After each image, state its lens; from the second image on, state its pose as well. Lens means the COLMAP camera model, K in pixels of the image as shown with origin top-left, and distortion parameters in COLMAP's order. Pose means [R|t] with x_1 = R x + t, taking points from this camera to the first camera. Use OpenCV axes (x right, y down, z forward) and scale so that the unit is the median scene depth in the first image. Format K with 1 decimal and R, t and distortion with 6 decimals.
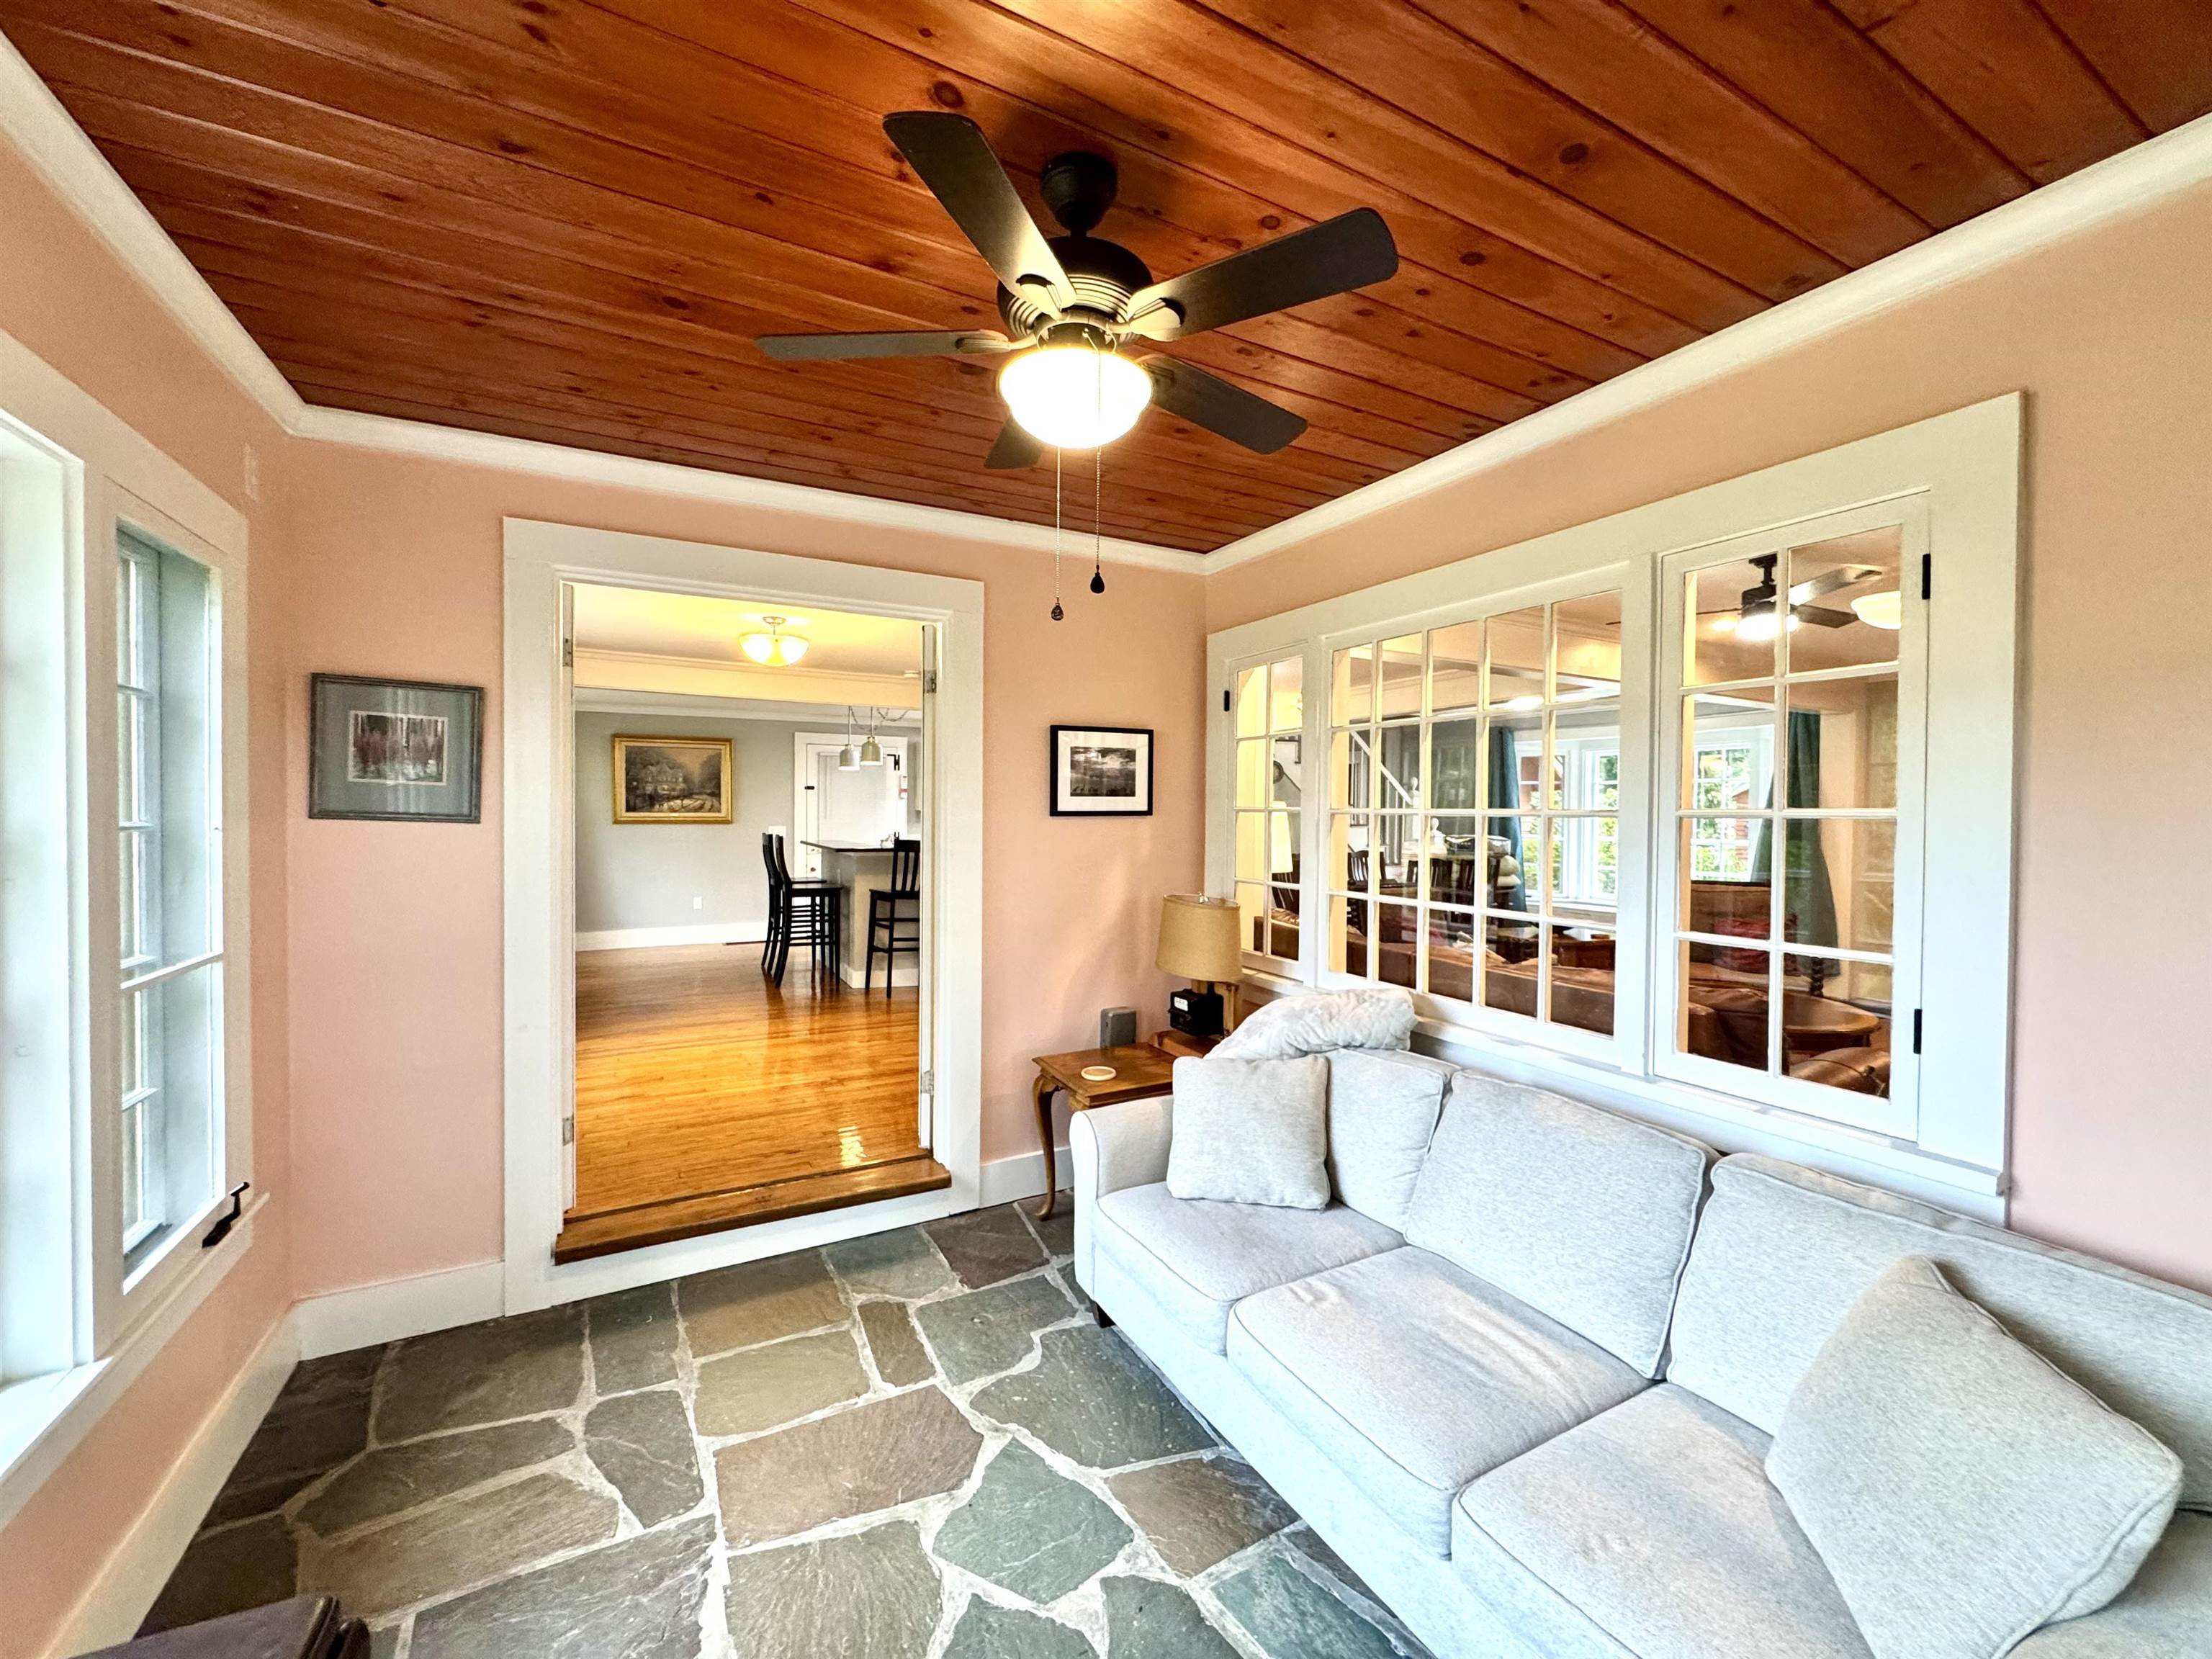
lens RADIAL K [[883.6, 0, 1112.7], [0, 883.6, 846.9], [0, 0, 1]] dist [-0.002342, 0.000017]
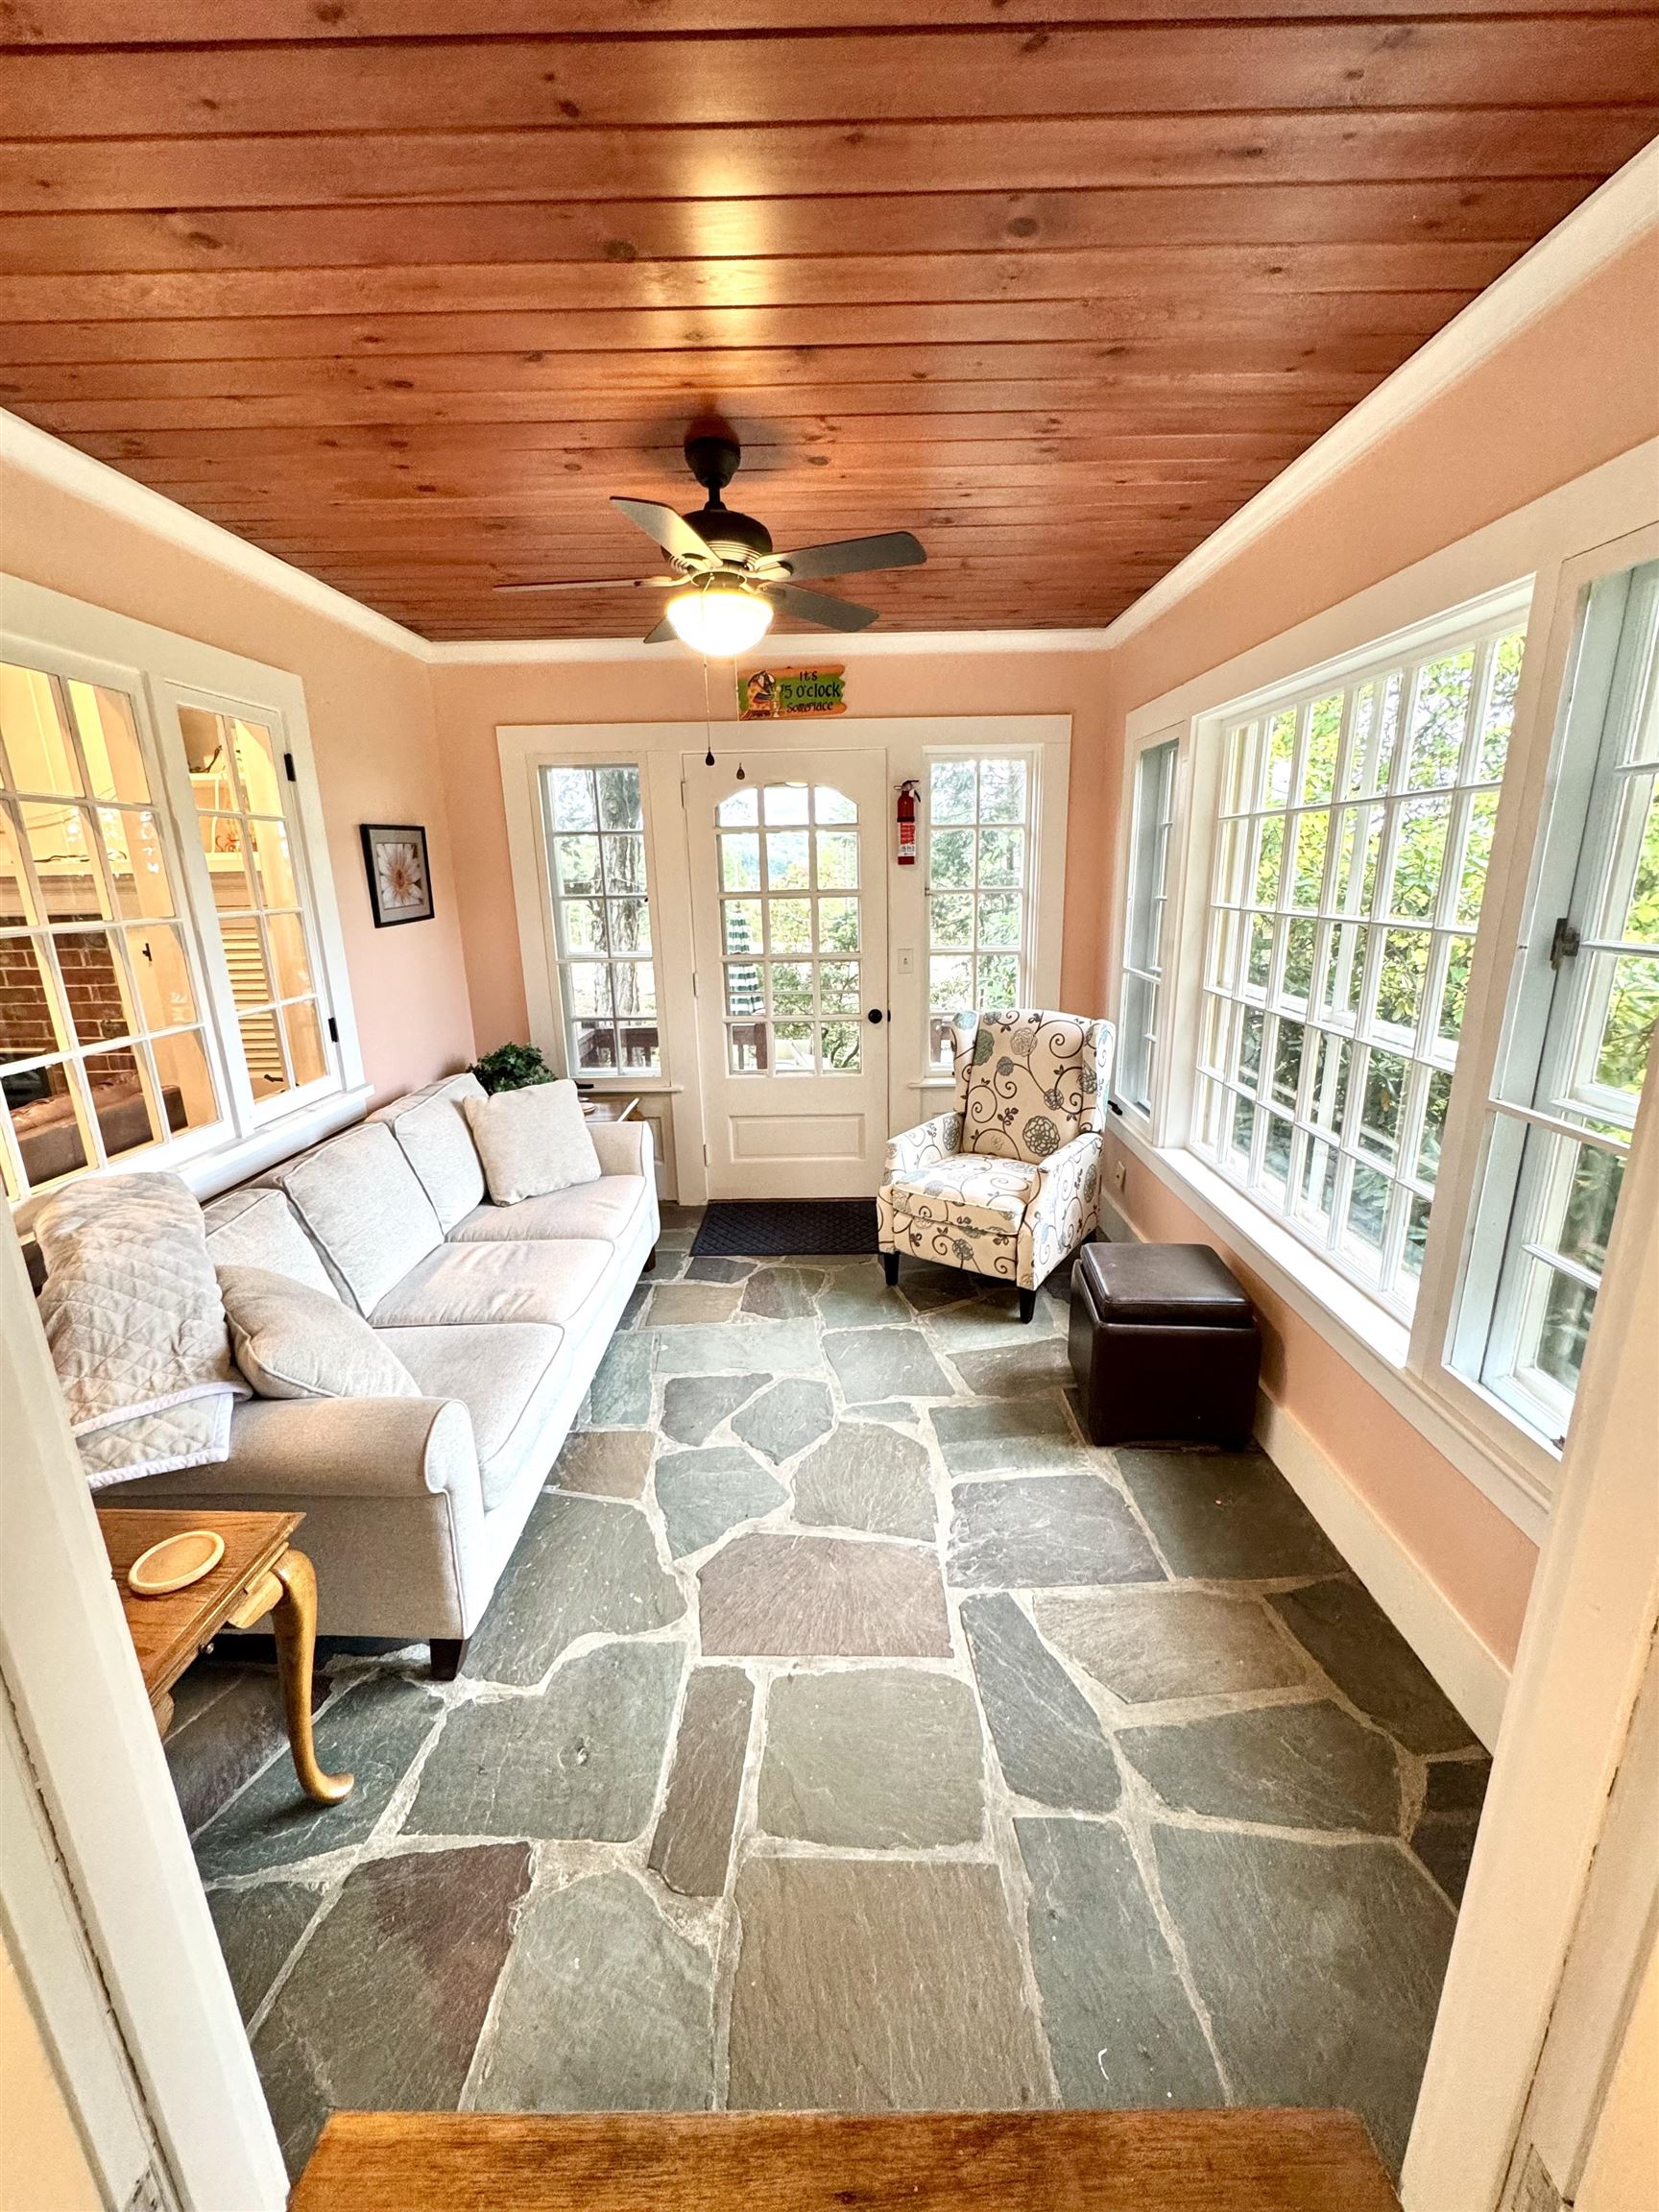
lens RADIAL K [[883.6, 0, 841.7], [0, 883.6, 1106.9], [0, 0, 1]] dist [-0.002342, 0.000017]
pose [[-0.879636, -0.118534, 0.460641, -0.659004], [0.029499, 0.952991, 0.301558, -0.114092], [-0.474732, 0.278850, -0.834789, 1.551445]]
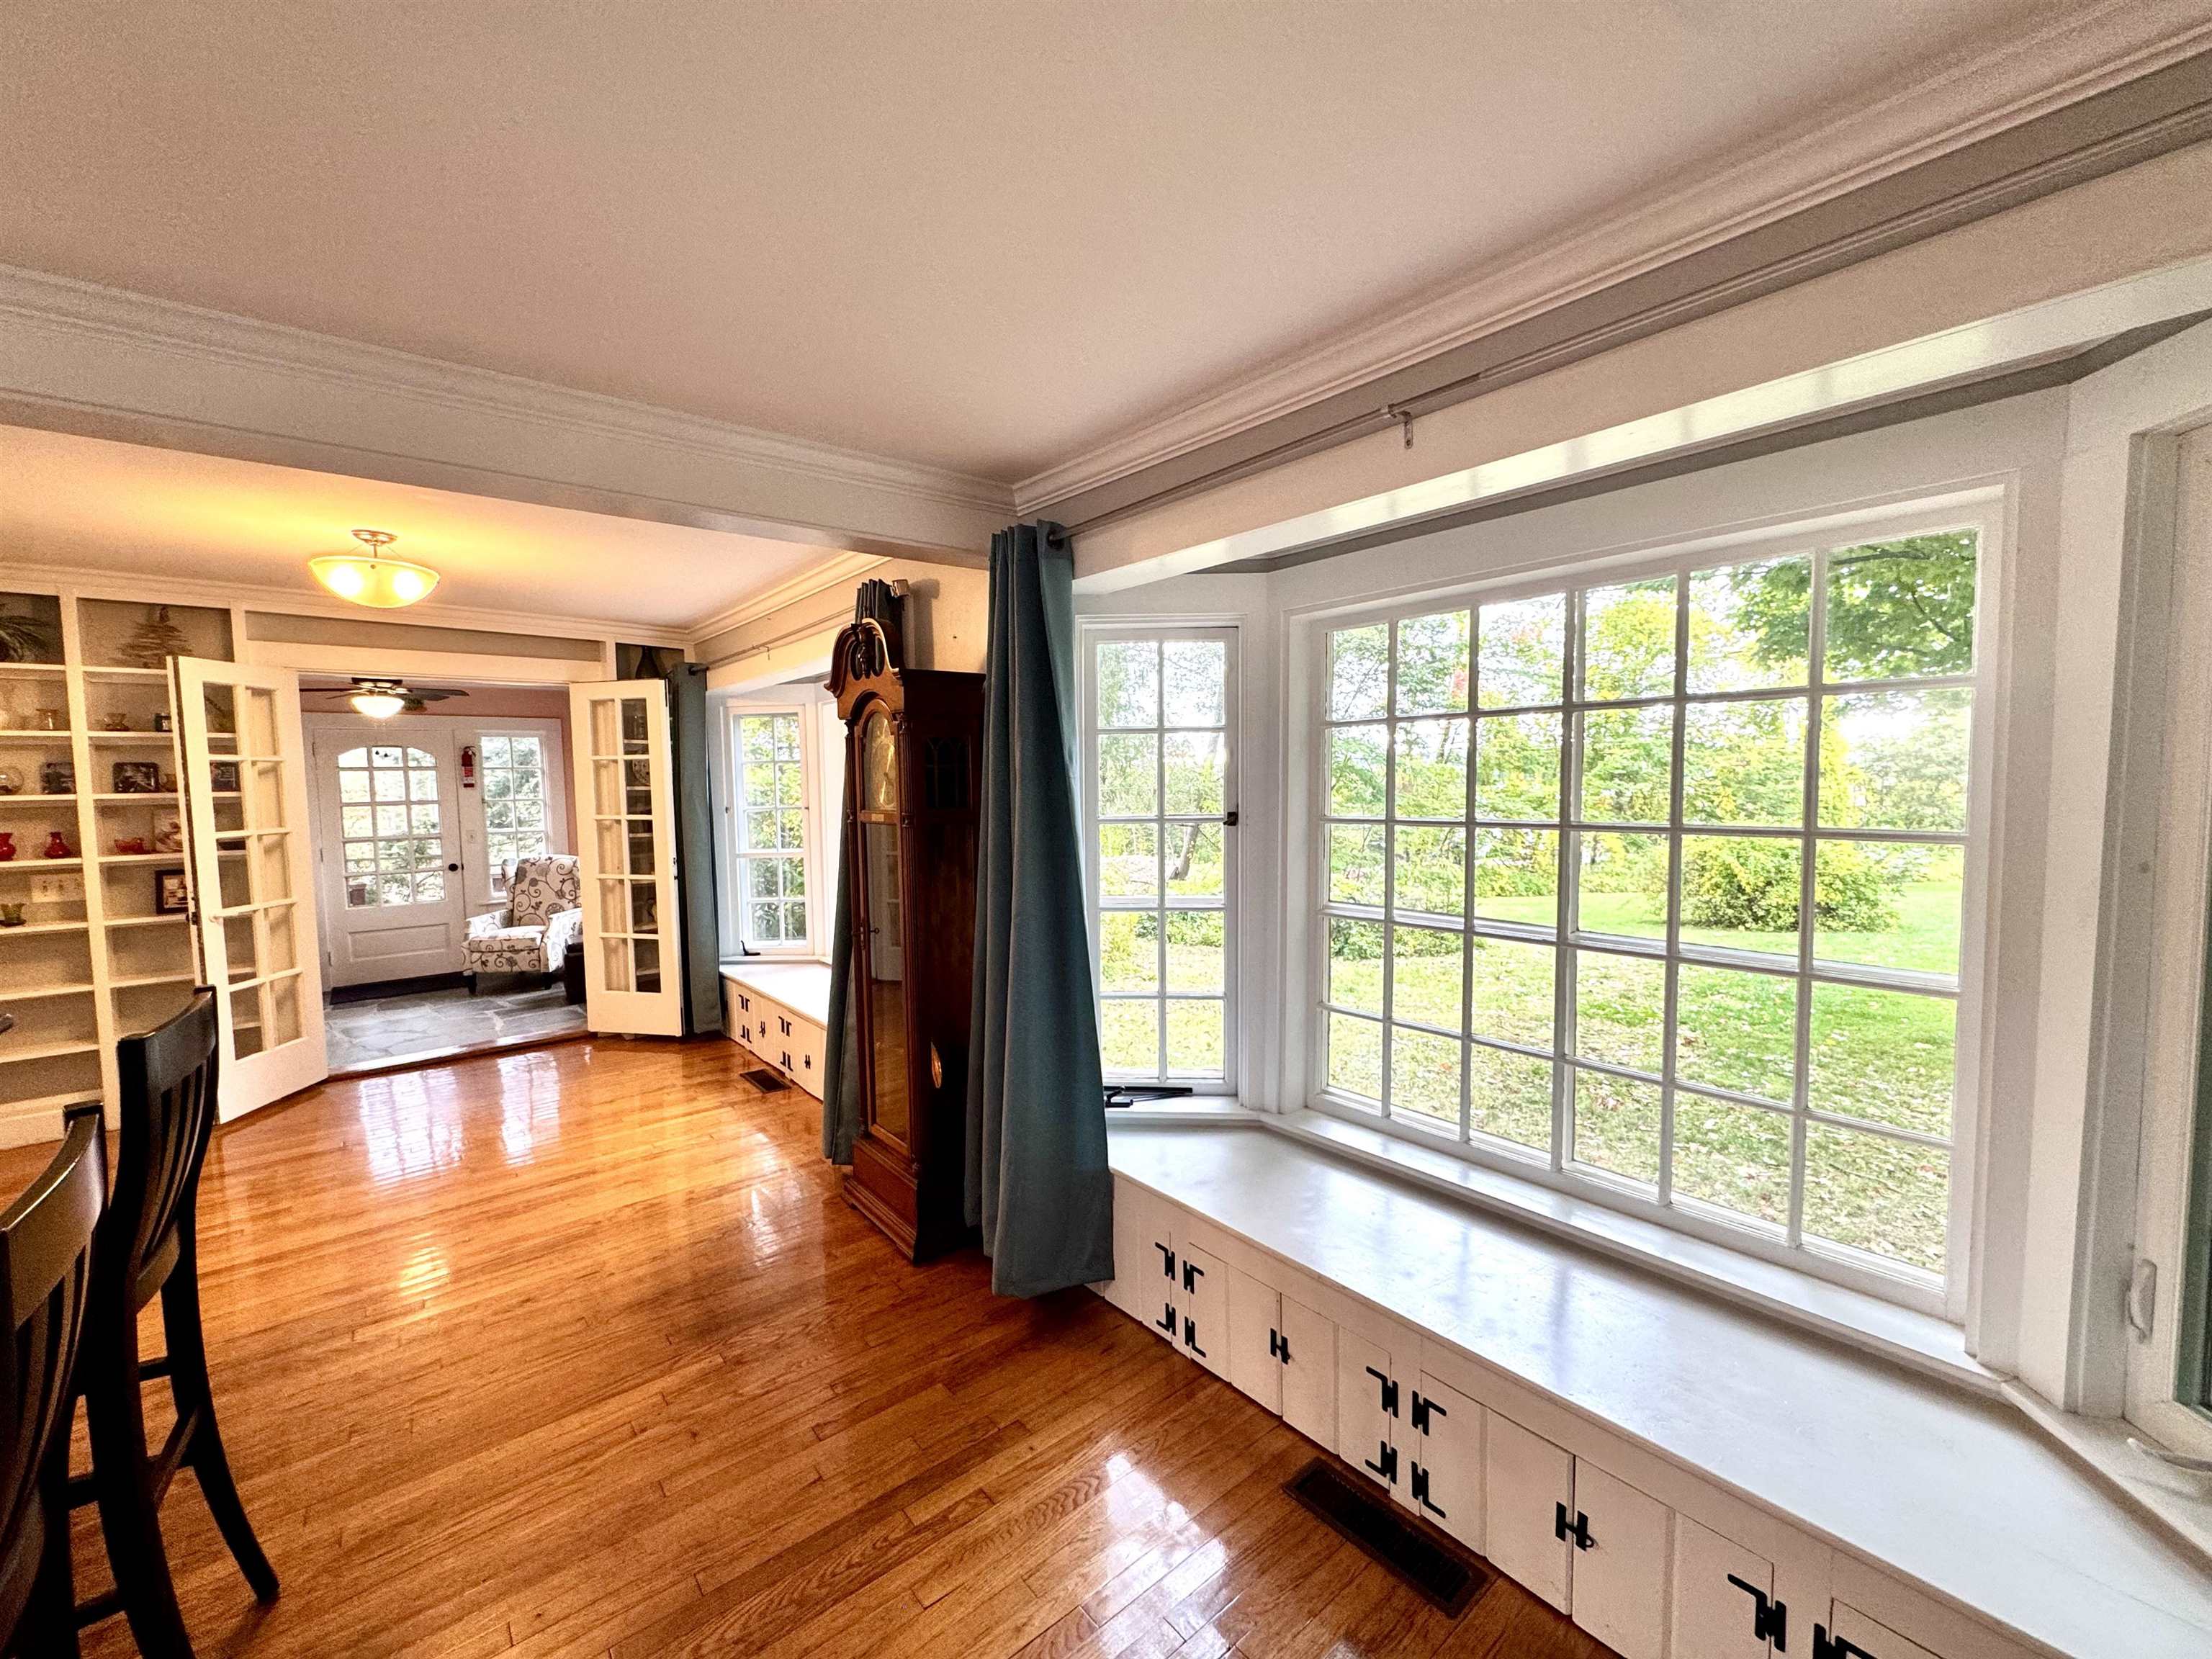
lens RADIAL K [[883.6, 0, 1105.4], [0, 883.6, 832.5], [0, 0, 1]] dist [-0.002342, 0.000017]
pose [[-0.982122, 0.019923, -0.187190, -1.697477], [-0.000666, 0.994010, 0.109289, -0.243995], [0.188246, 0.107460, -0.976225, 3.739046]]
